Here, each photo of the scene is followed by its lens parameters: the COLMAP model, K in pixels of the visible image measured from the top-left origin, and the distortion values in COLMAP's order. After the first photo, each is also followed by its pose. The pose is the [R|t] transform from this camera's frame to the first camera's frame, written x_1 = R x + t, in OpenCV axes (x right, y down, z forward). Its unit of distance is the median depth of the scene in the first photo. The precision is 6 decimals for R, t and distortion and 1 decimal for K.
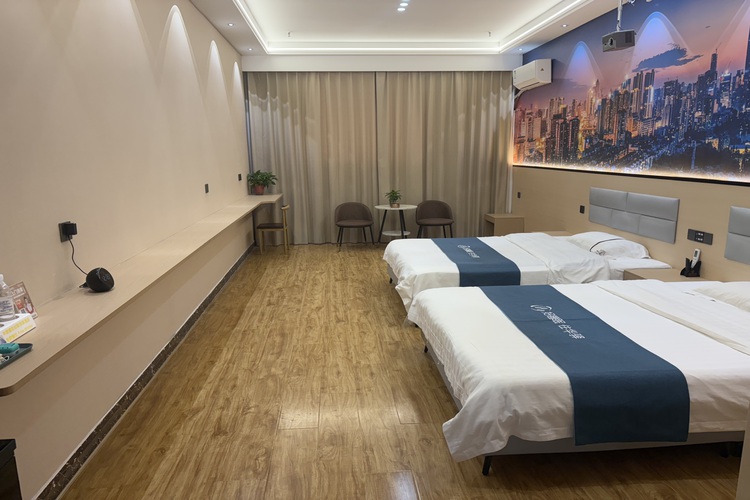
lens RADIAL K [[562.6, 0, 375.0], [0, 562.6, 250.0], [0, 0, 1]] dist [-0.001516, -0.000429]
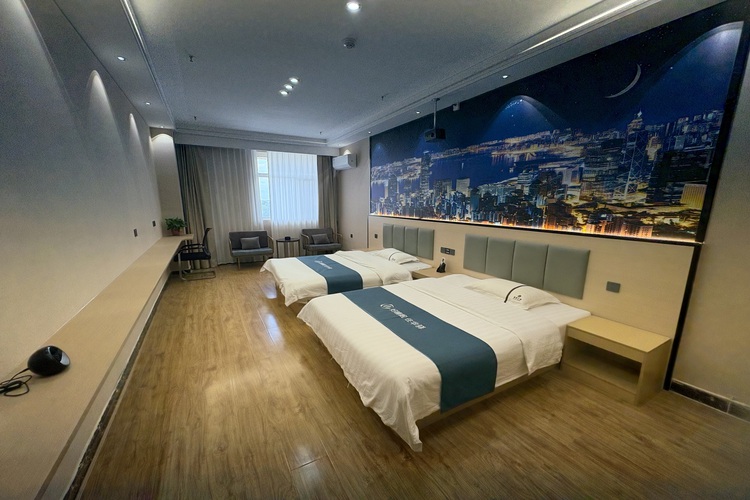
lens RADIAL K [[316.1, 0, 375.0], [0, 316.1, 250.0], [0, 0, 1]] dist [-0.000314, 0.000006]
pose [[0.924973, -0.037495, 0.378180, -0.050062], [0.044756, 0.998944, -0.010425, -0.036387], [-0.377389, 0.026569, 0.925674, 0.165416]]
